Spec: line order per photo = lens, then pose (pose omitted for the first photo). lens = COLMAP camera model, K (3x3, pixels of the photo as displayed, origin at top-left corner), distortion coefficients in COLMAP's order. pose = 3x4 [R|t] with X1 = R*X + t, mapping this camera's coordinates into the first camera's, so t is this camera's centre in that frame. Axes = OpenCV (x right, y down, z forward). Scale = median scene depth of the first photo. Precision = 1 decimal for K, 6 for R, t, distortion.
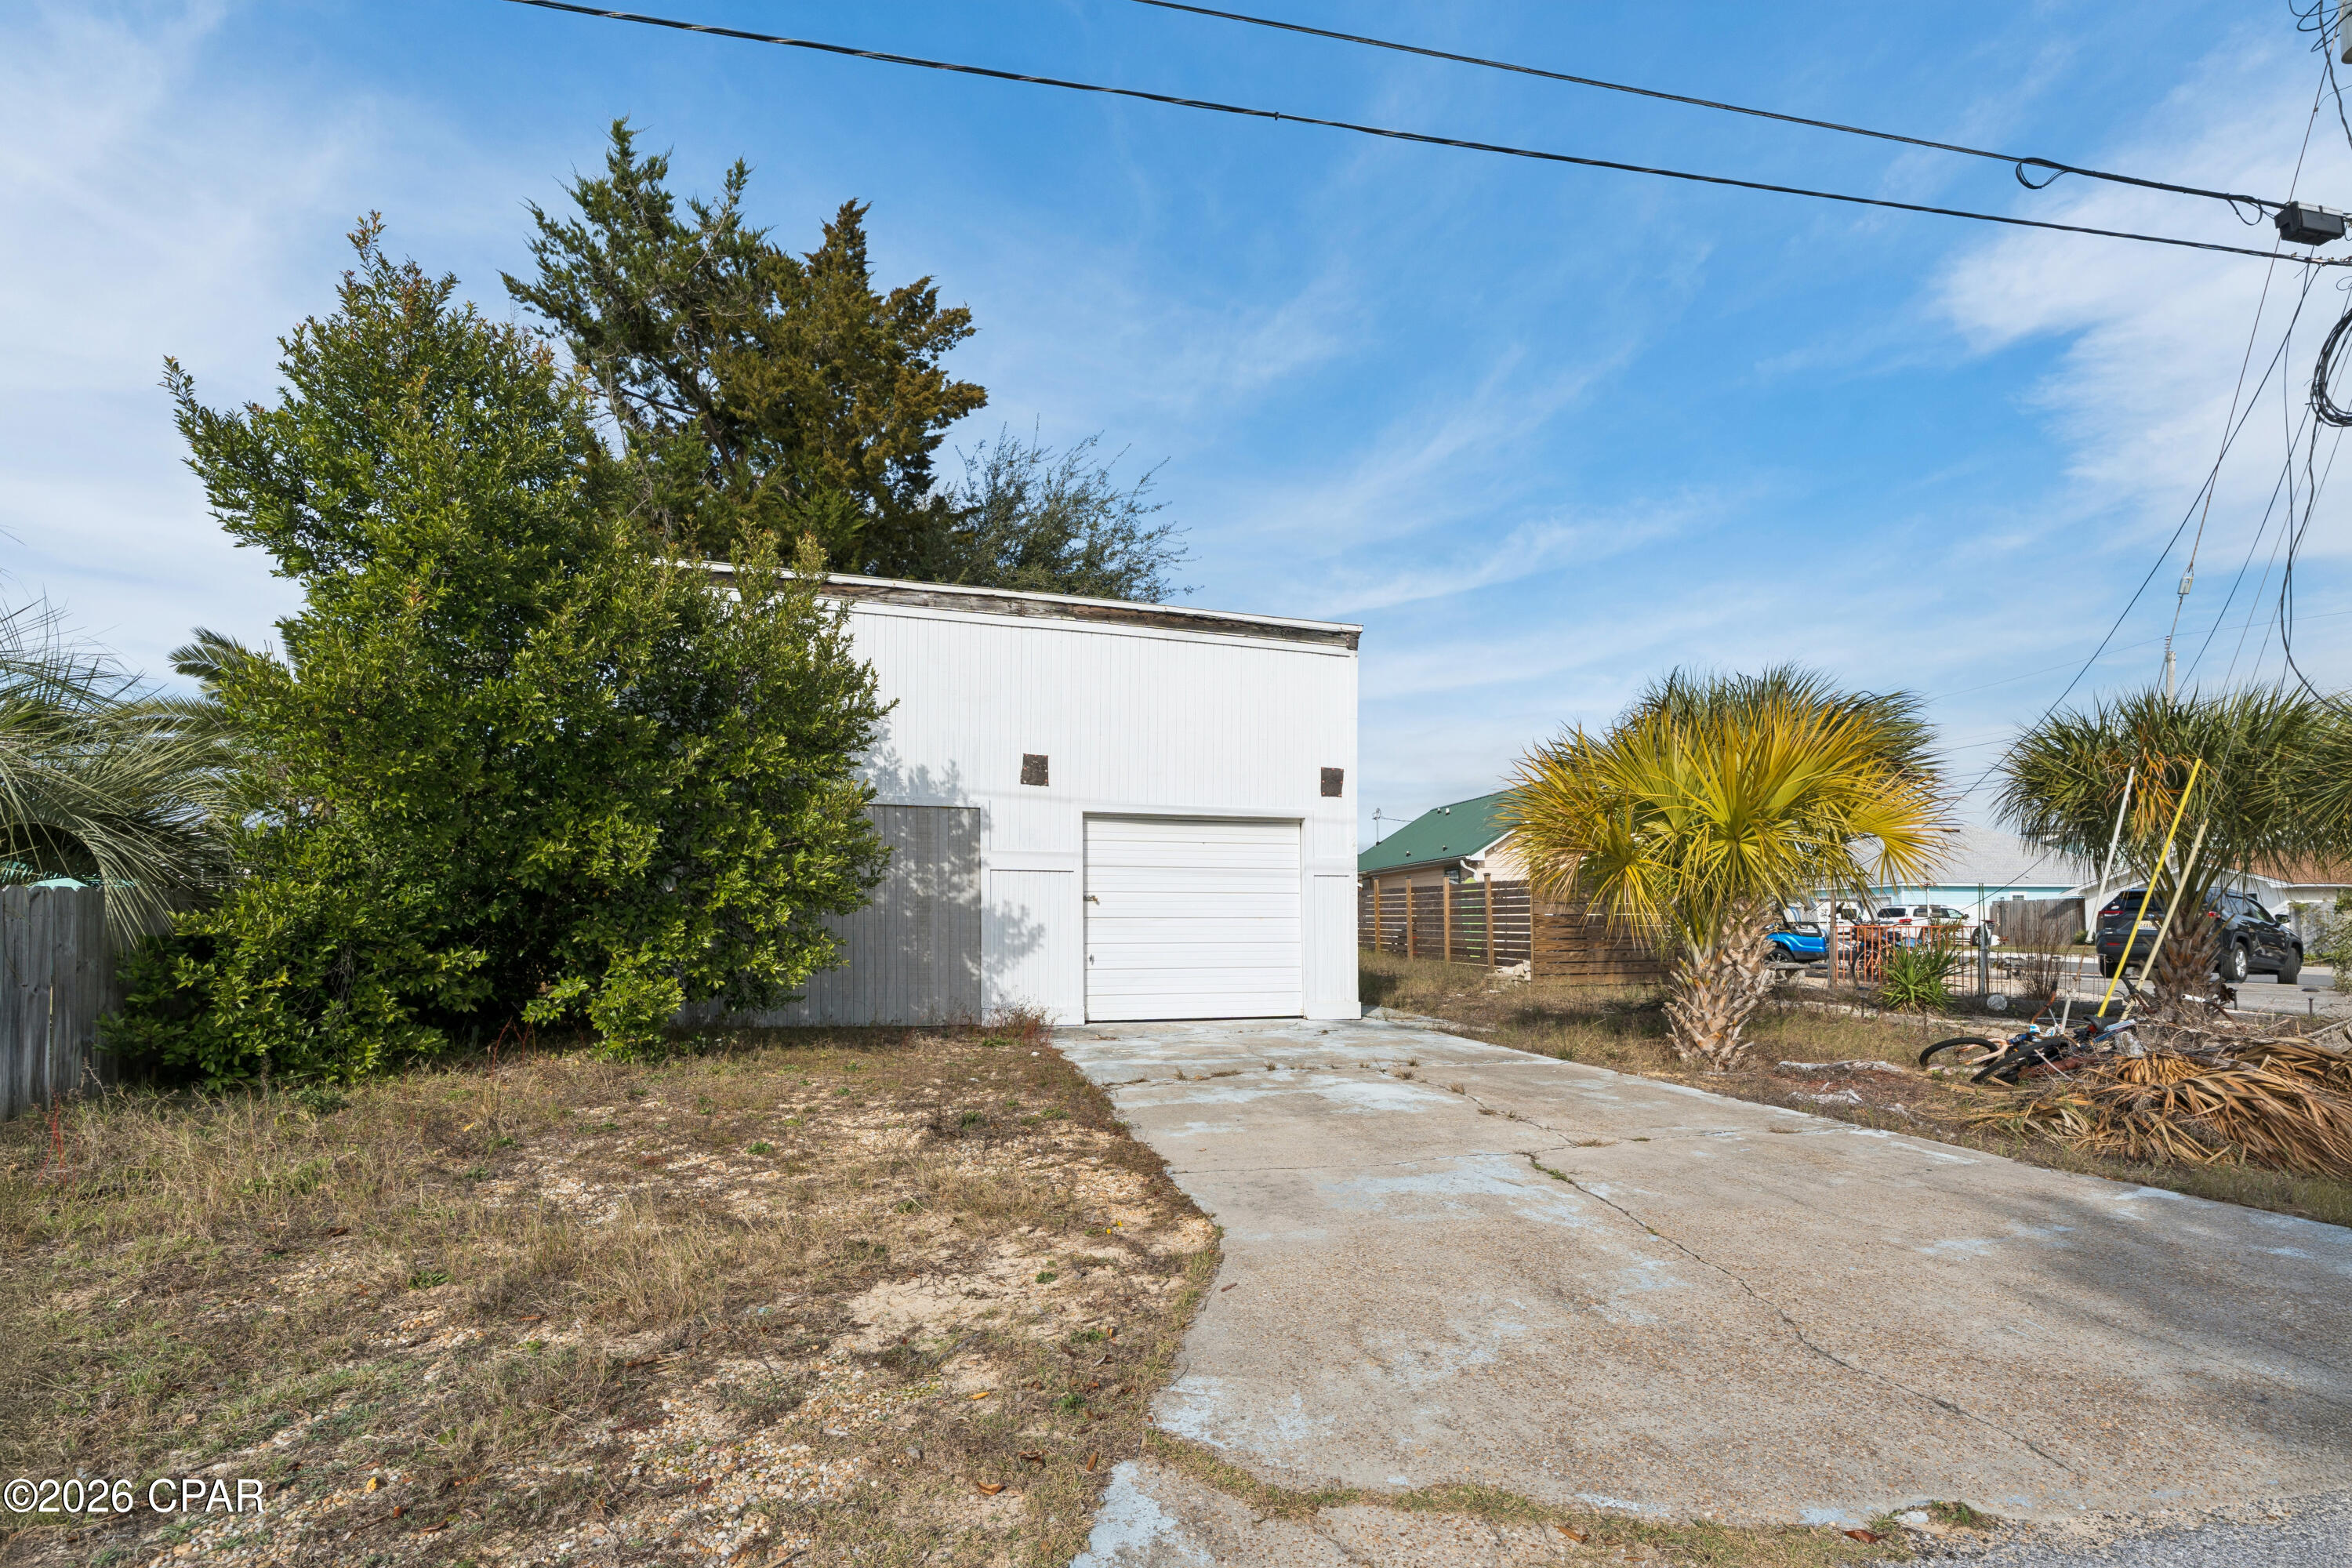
lens RADIAL K [[1072.0, 0, 1176.4], [0, 1072.0, 847.4], [0, 0, 1]] dist [0.000377, -0.000034]
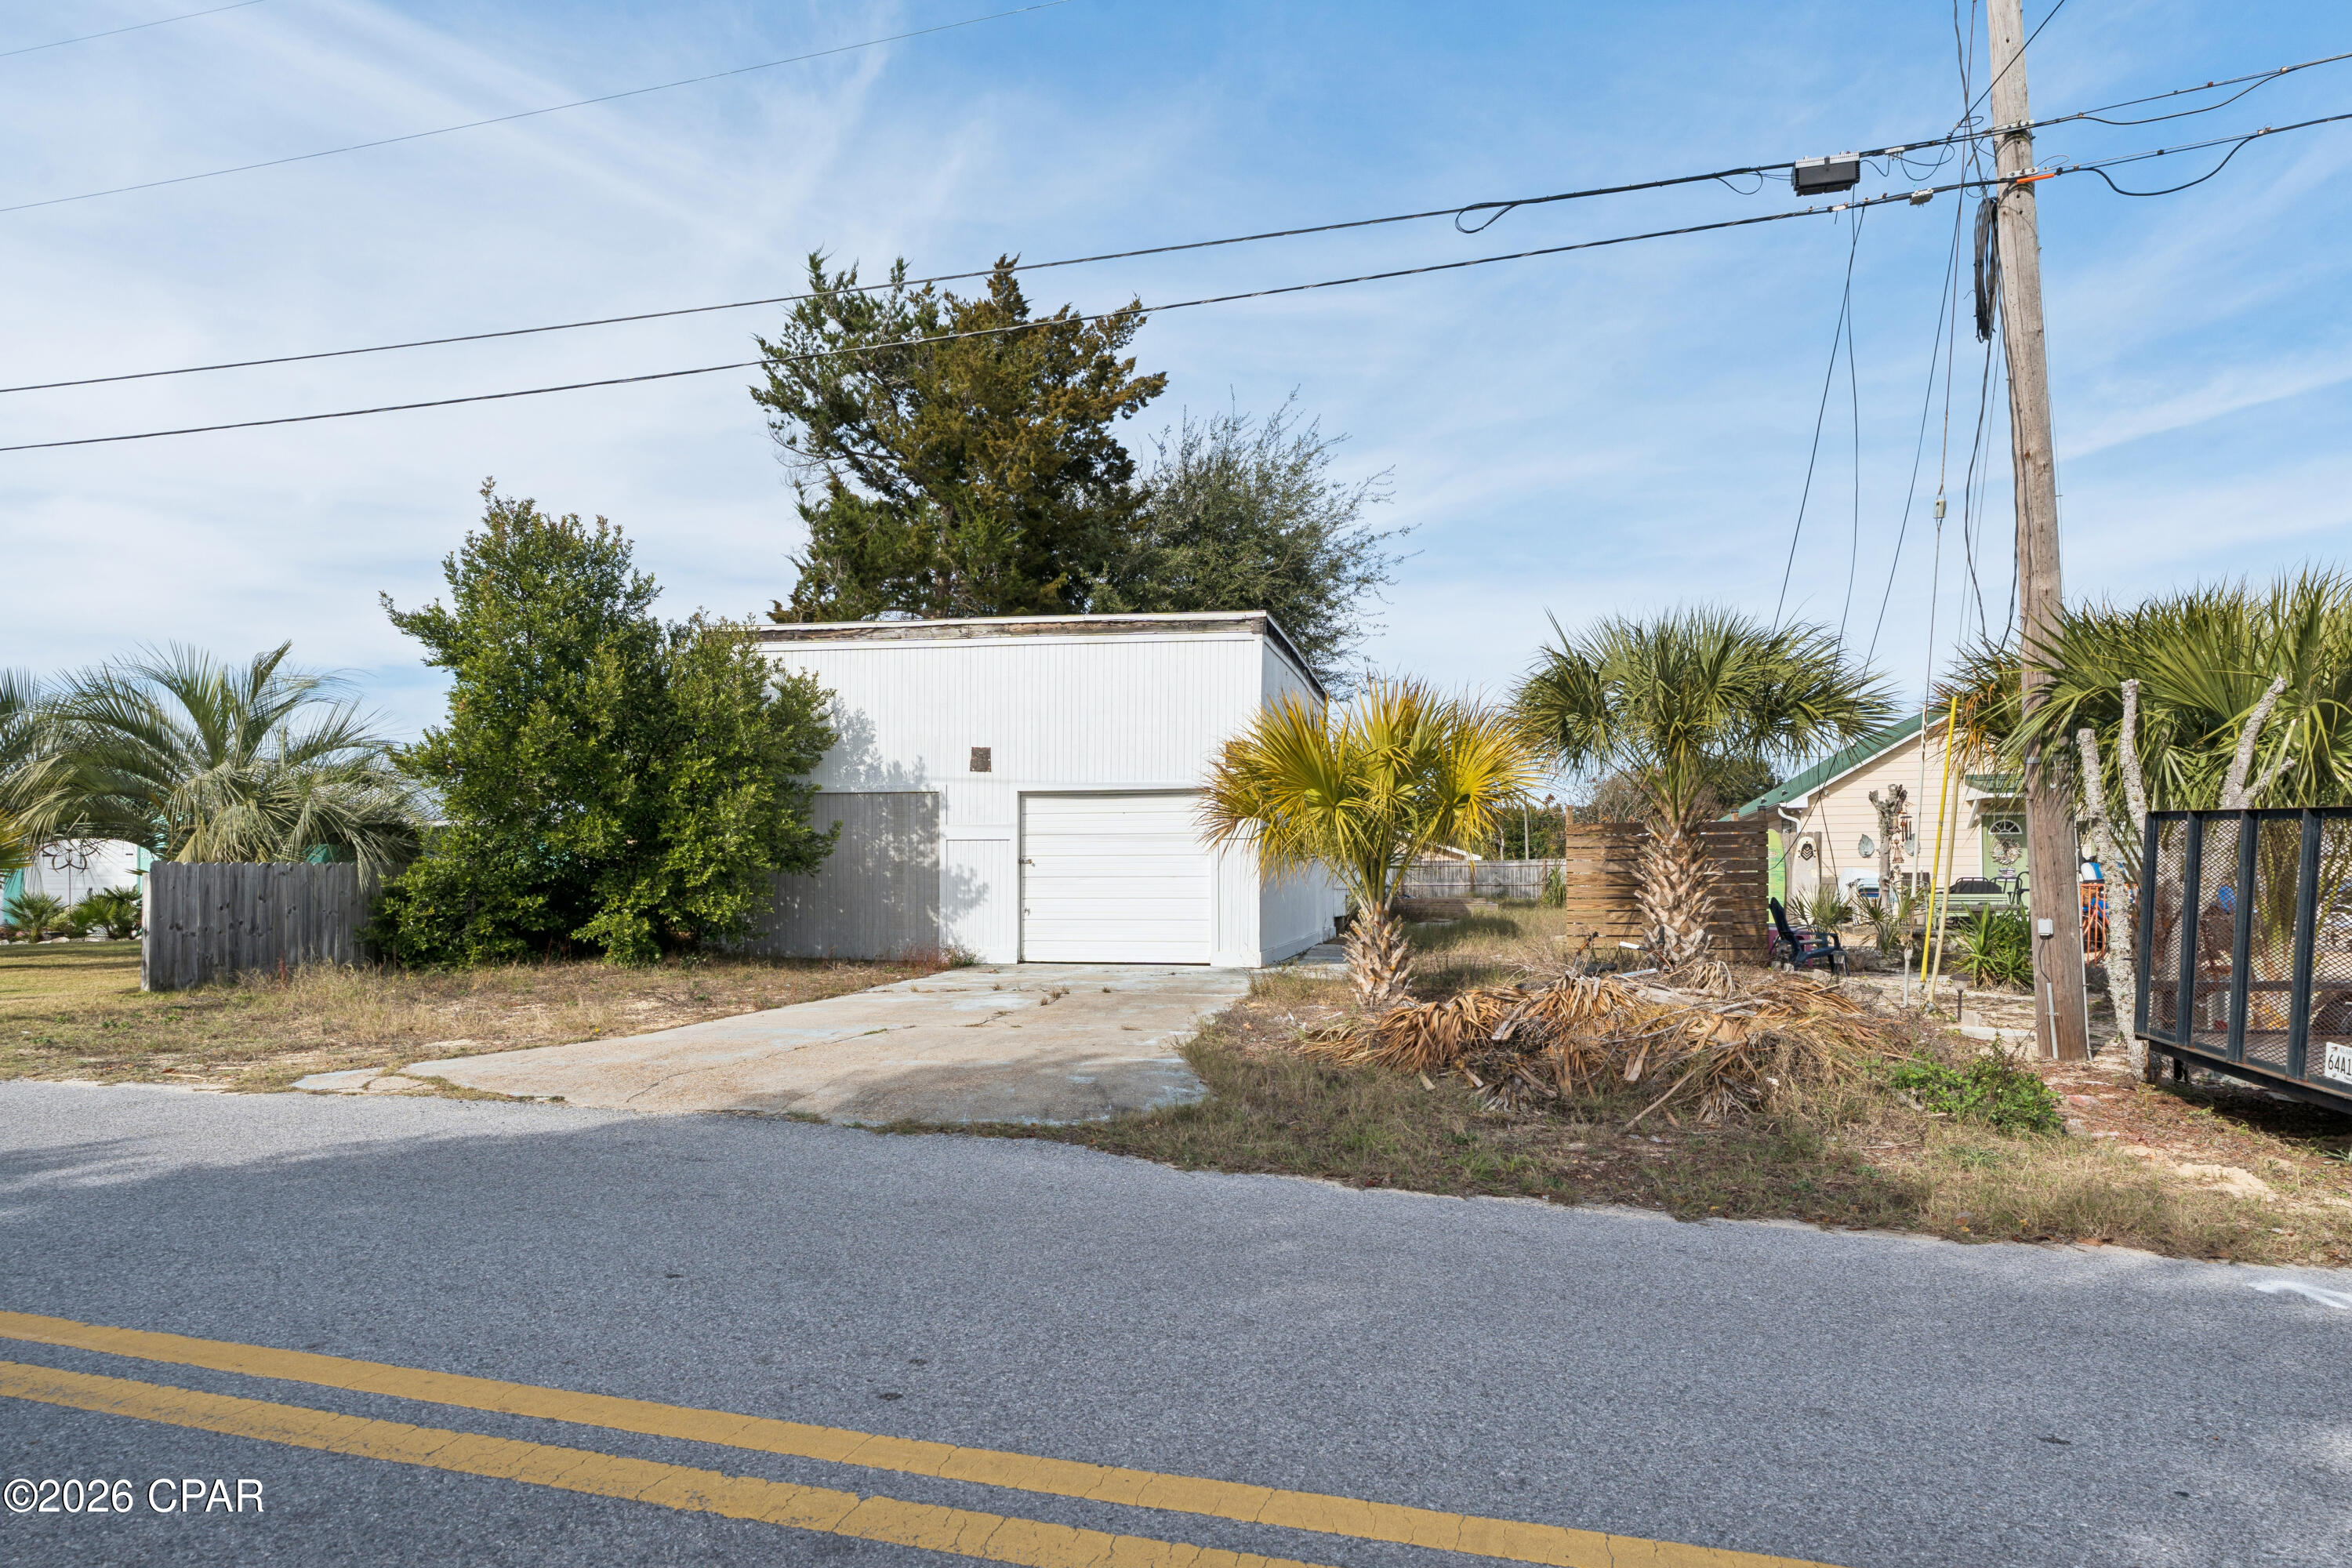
lens RADIAL K [[1274.2, 0, 1176.0], [0, 1274.2, 784.0], [0, 0, 1]] dist [-0.000432, 0.000179]
pose [[0.897485, -0.036892, -0.439499, 0.740274], [0.031668, 0.999314, -0.019217, -0.007937], [0.439906, 0.003329, 0.898037, -0.241693]]
